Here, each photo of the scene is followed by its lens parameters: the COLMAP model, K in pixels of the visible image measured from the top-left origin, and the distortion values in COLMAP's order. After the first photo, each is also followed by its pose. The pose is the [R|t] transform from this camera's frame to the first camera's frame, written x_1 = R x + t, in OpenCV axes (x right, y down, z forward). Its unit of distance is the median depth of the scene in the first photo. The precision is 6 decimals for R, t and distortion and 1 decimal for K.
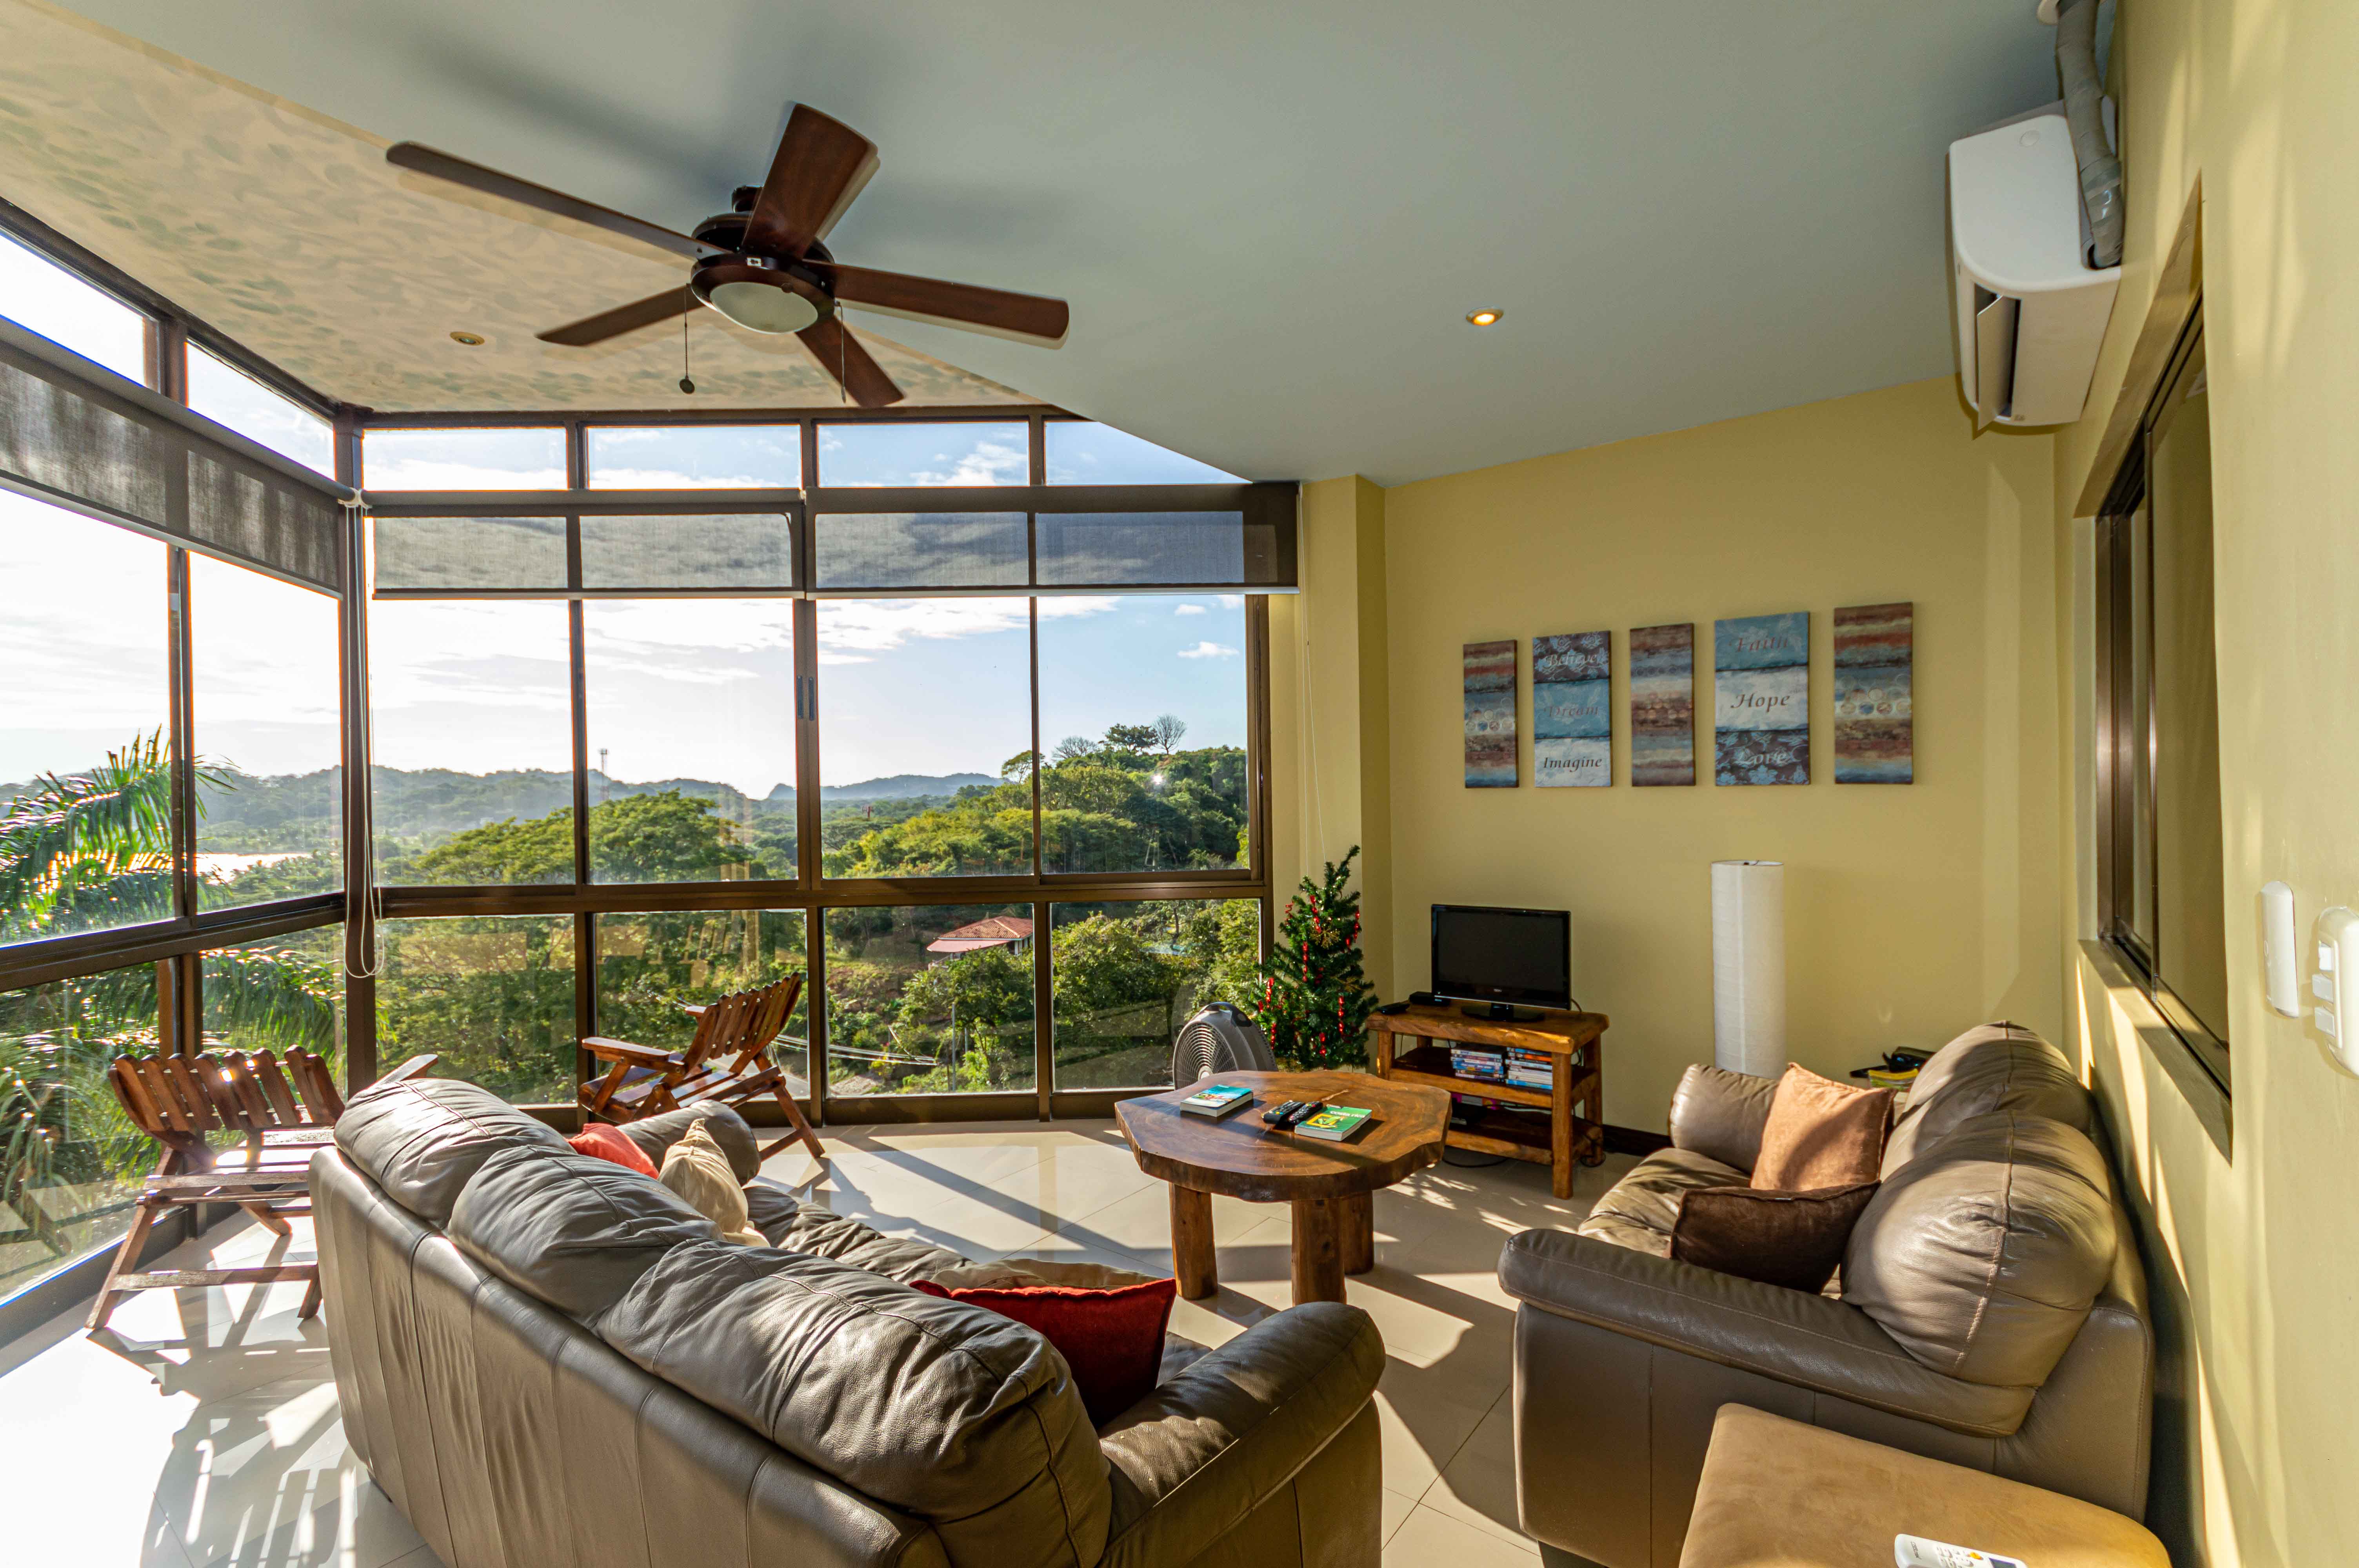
lens RADIAL K [[1050.8, 0, 1193.5], [0, 1050.8, 793.0], [0, 0, 1]] dist [0.019237, -0.008068]
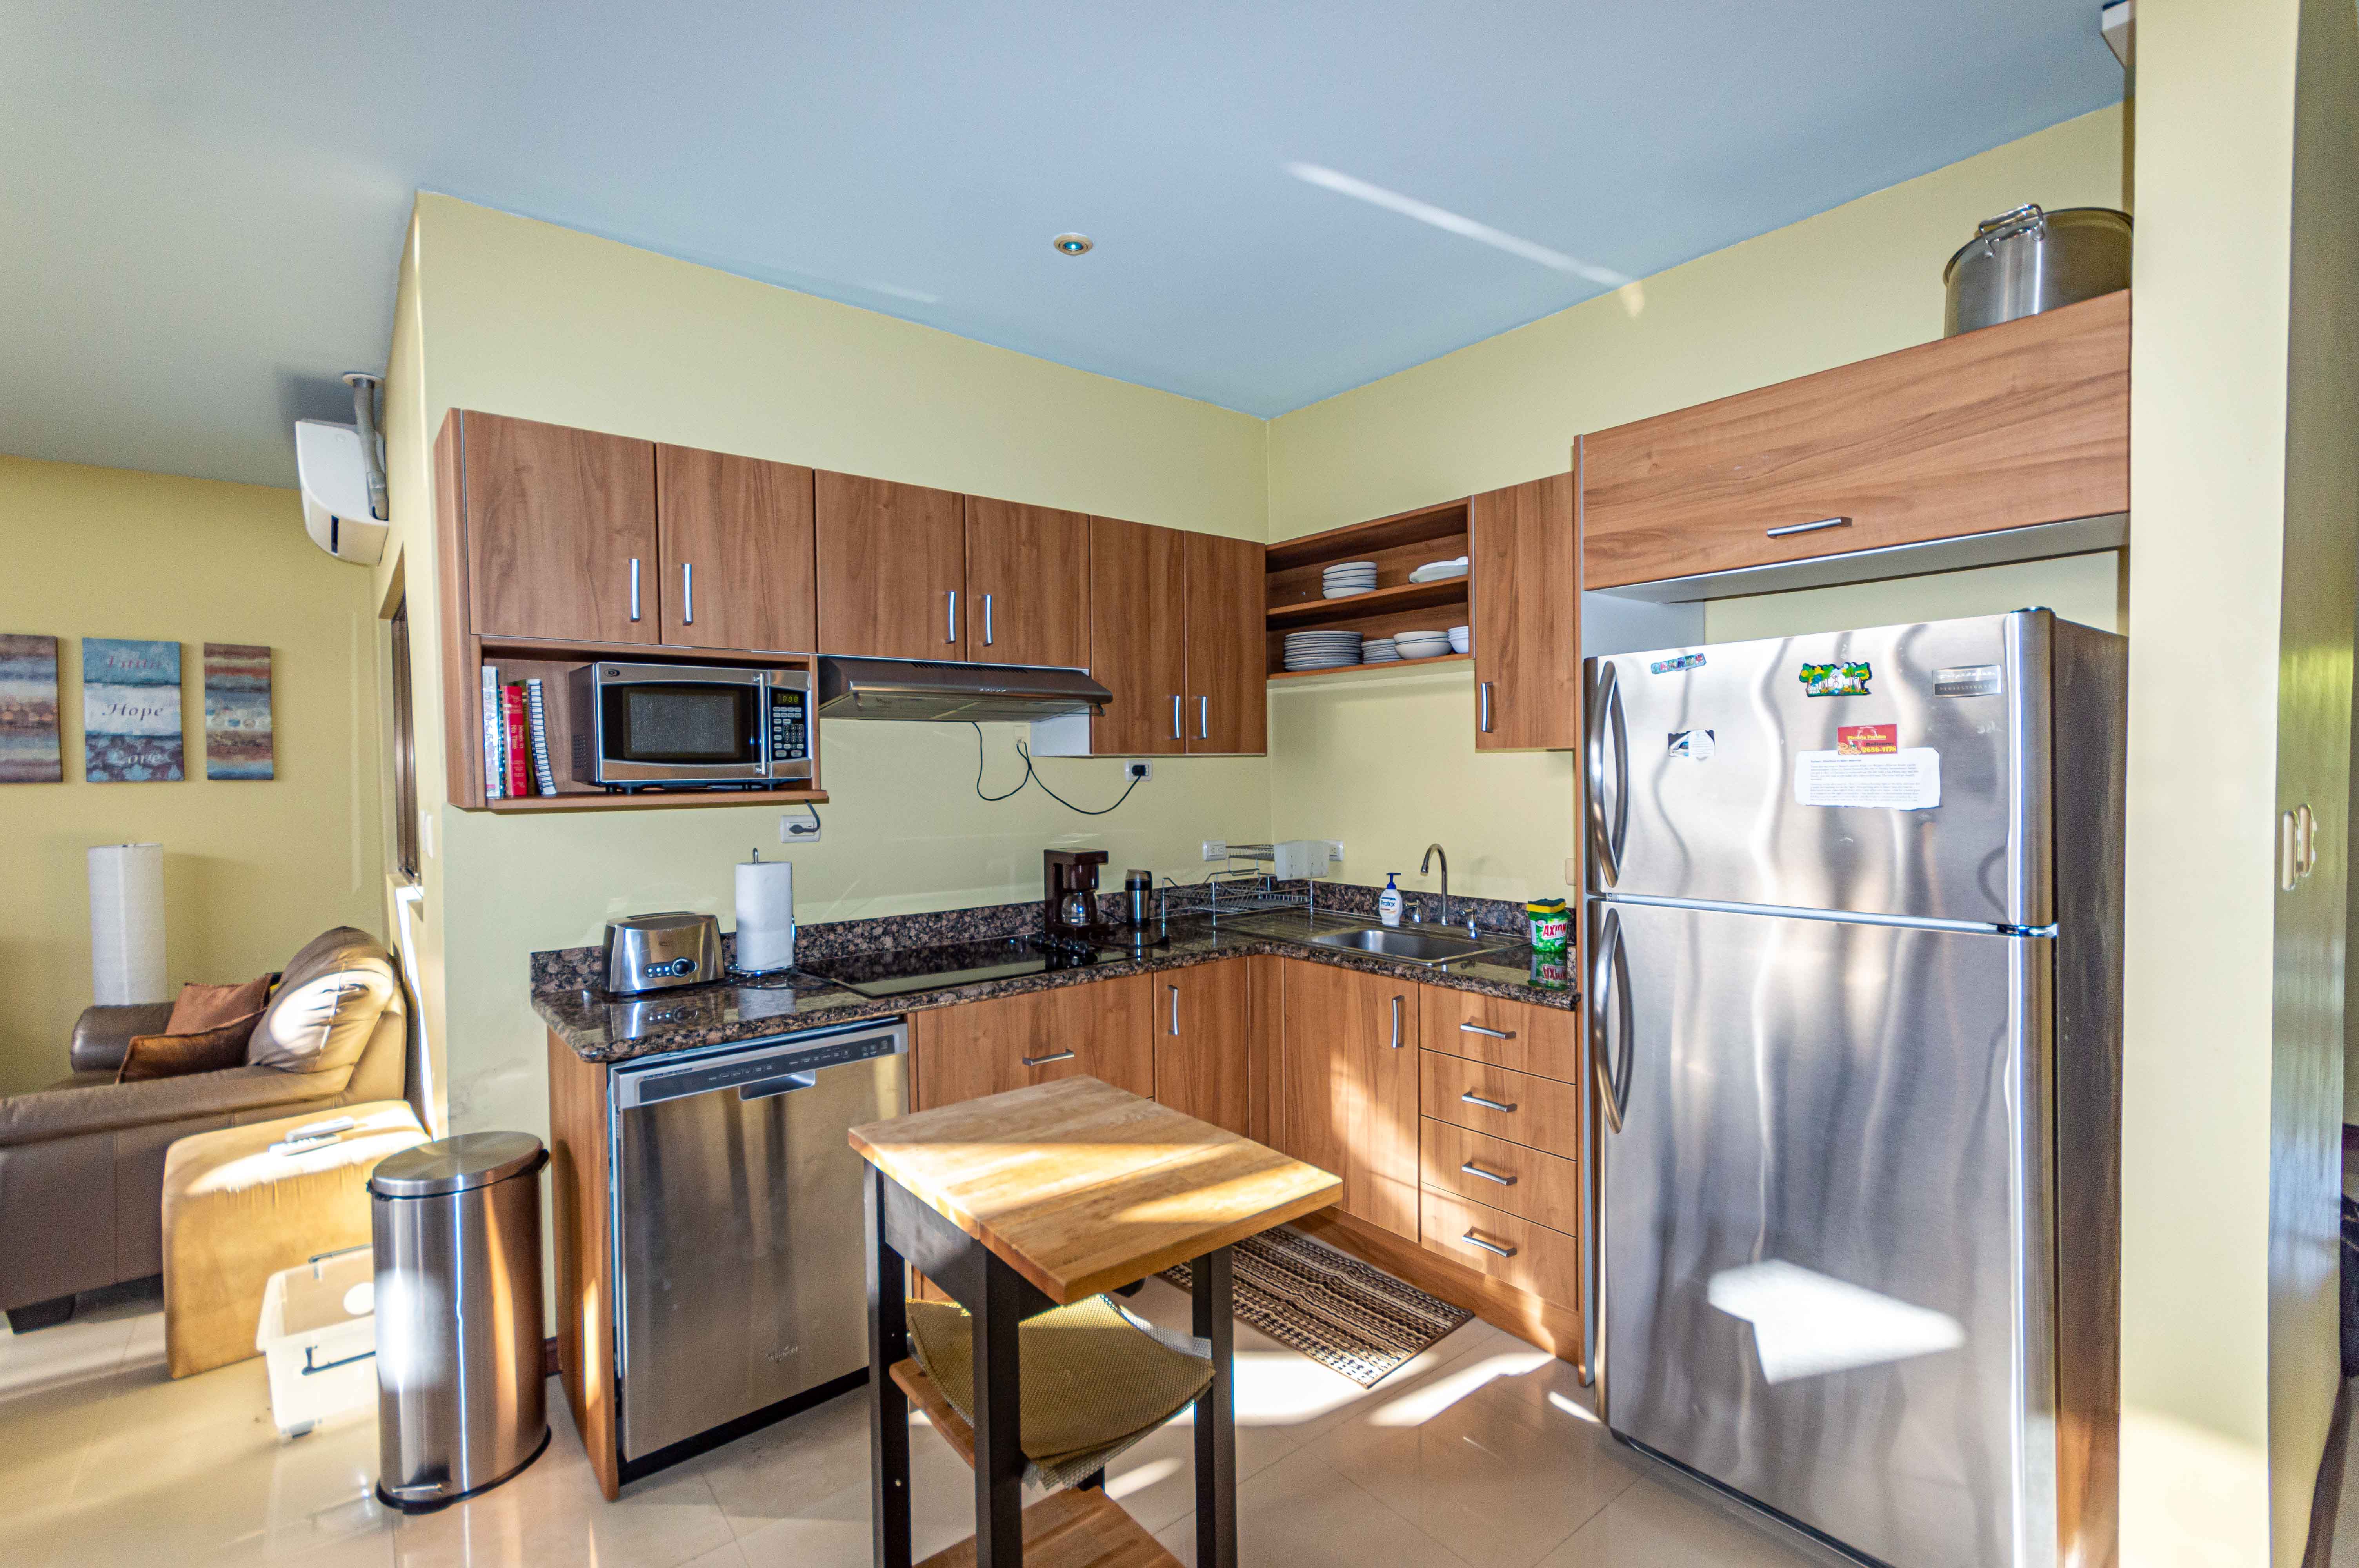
lens RADIAL K [[1062.7, 0, 1185.5], [0, 1062.7, 794.4], [0, 0, 1]] dist [0.003692, 0.000637]
pose [[0.252280, -0.015589, 0.967529, -0.319268], [0.012454, 0.999840, 0.012863, 0.006324], [-0.967574, 0.008804, 0.252434, -0.436380]]
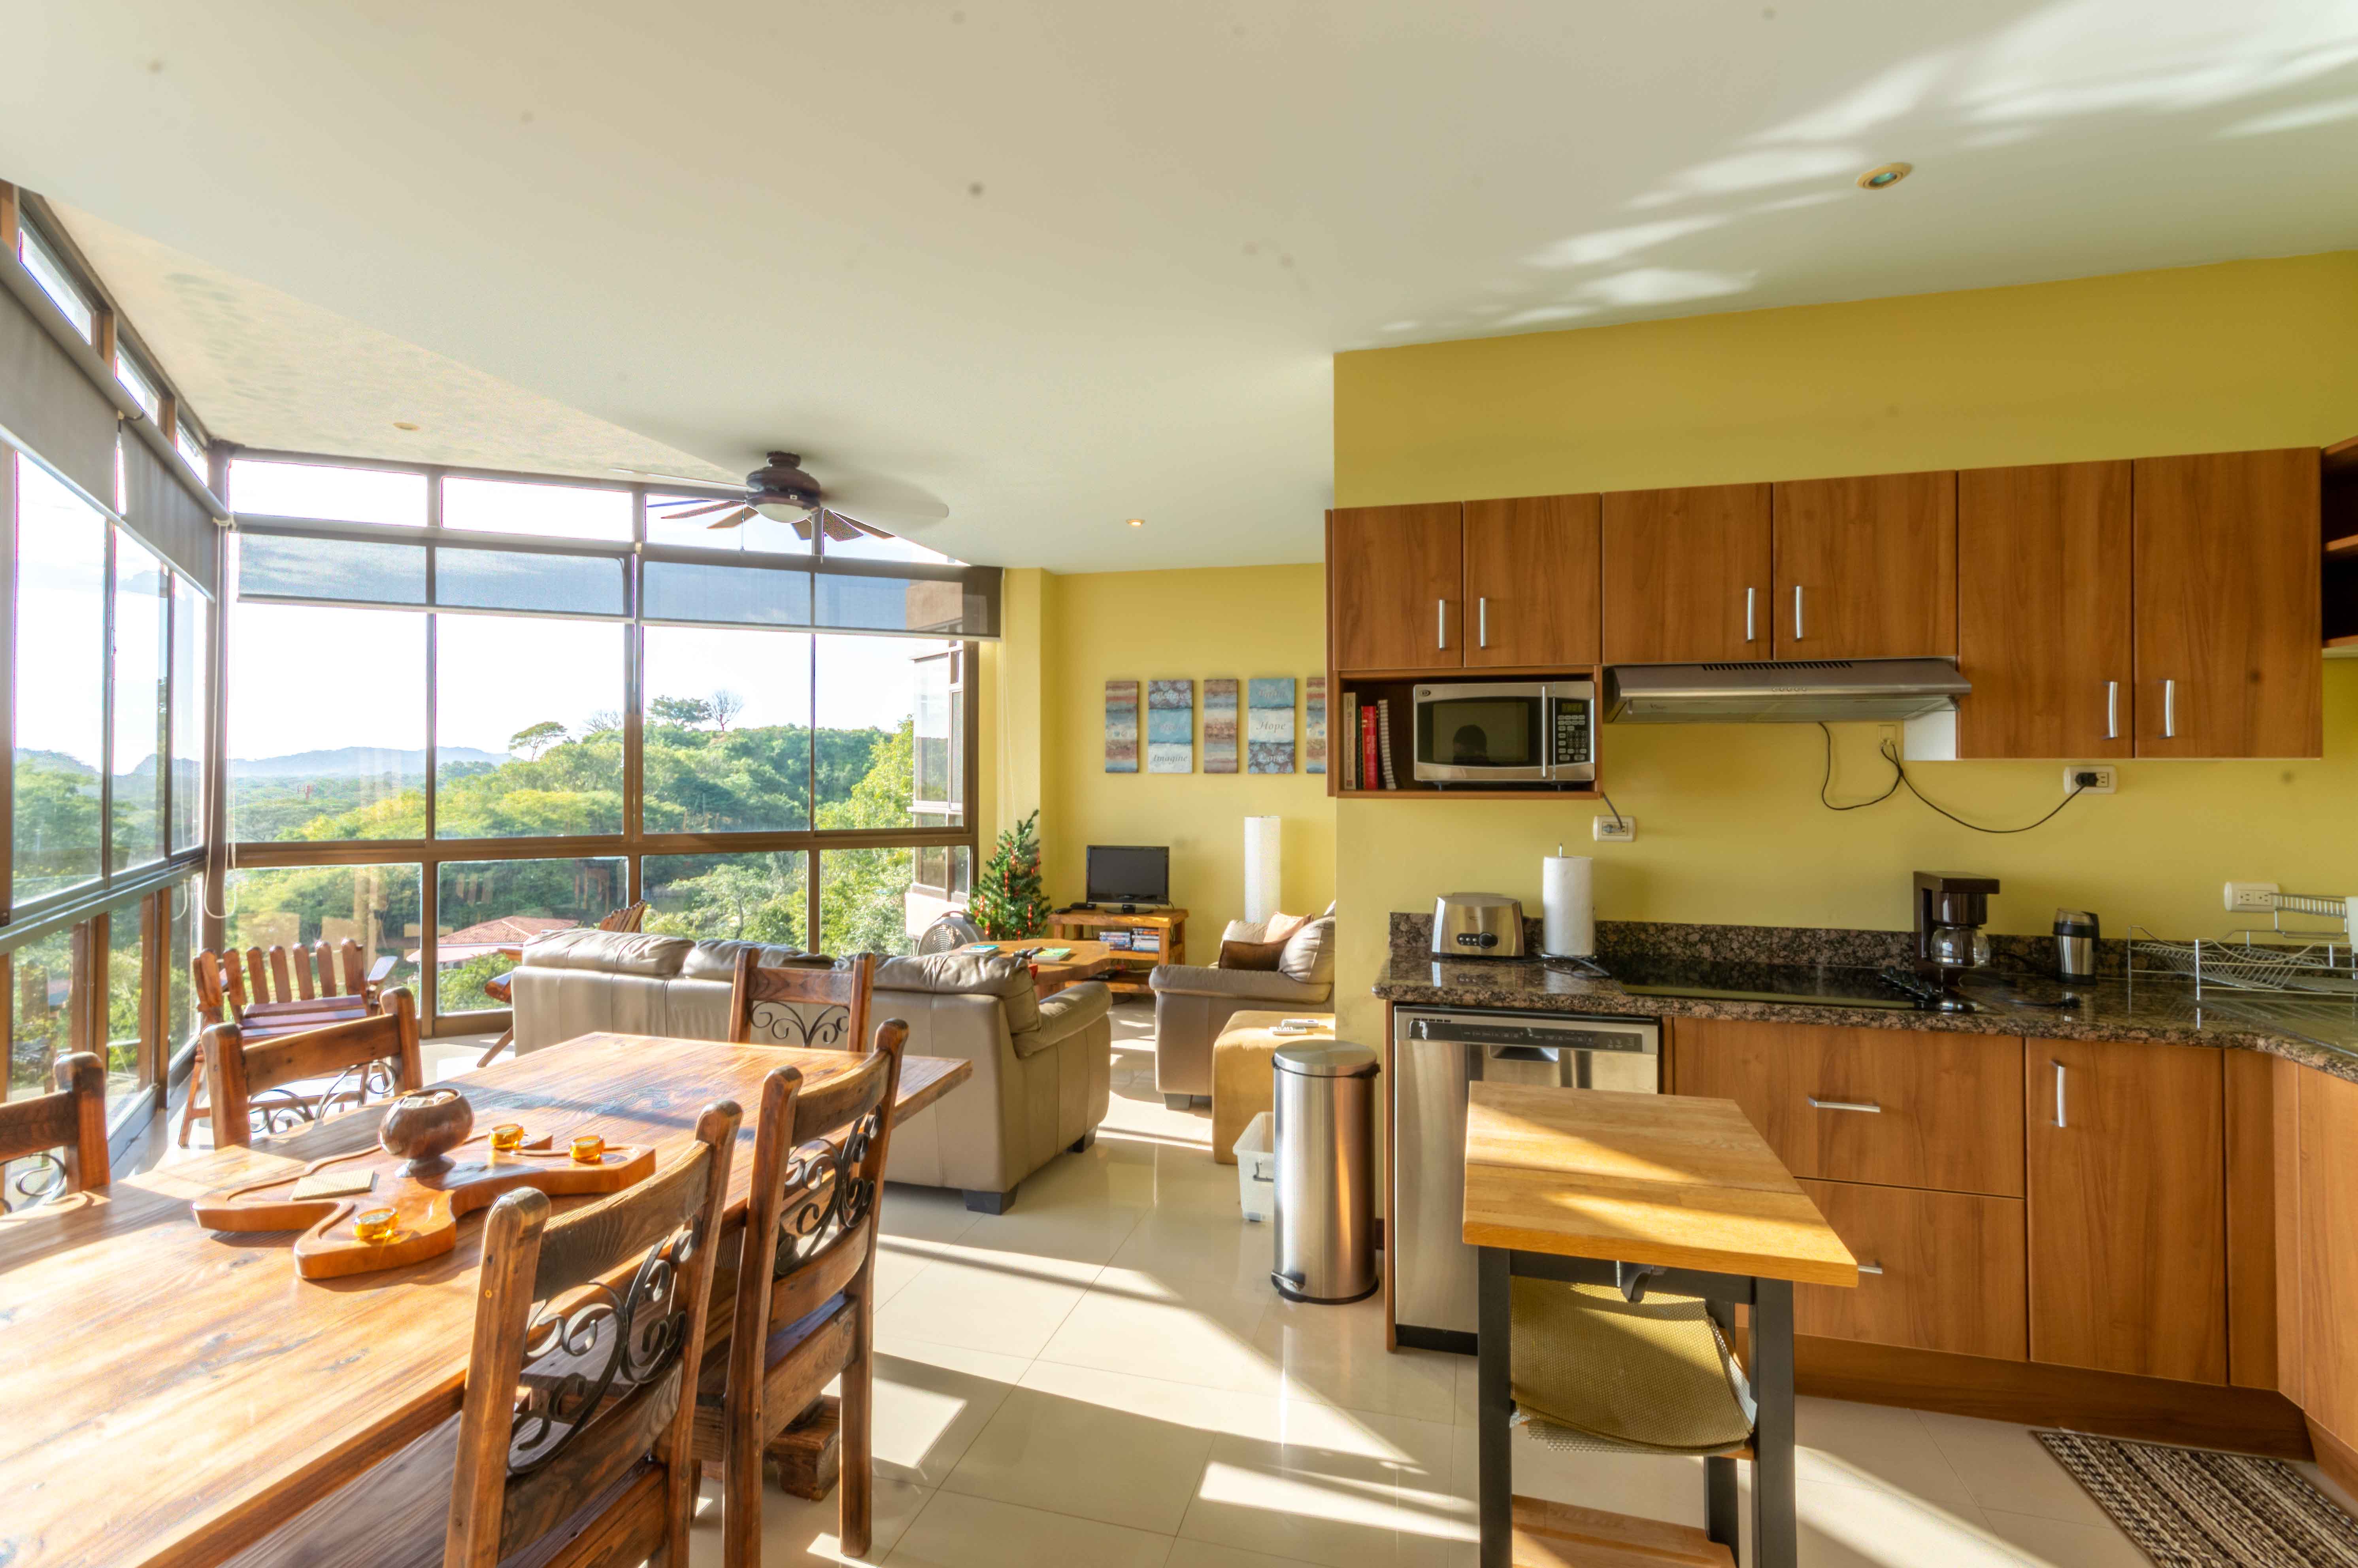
lens RADIAL K [[1087.9, 0, 1182.5], [0, 1087.9, 747.8], [0, 0, 1]] dist [0.009078, 0.000429]
pose [[0.928818, 0.023615, 0.369783, -0.263193], [-0.013584, 0.999466, -0.029709, 0.005501], [-0.370287, 0.022572, 0.928643, -0.611597]]
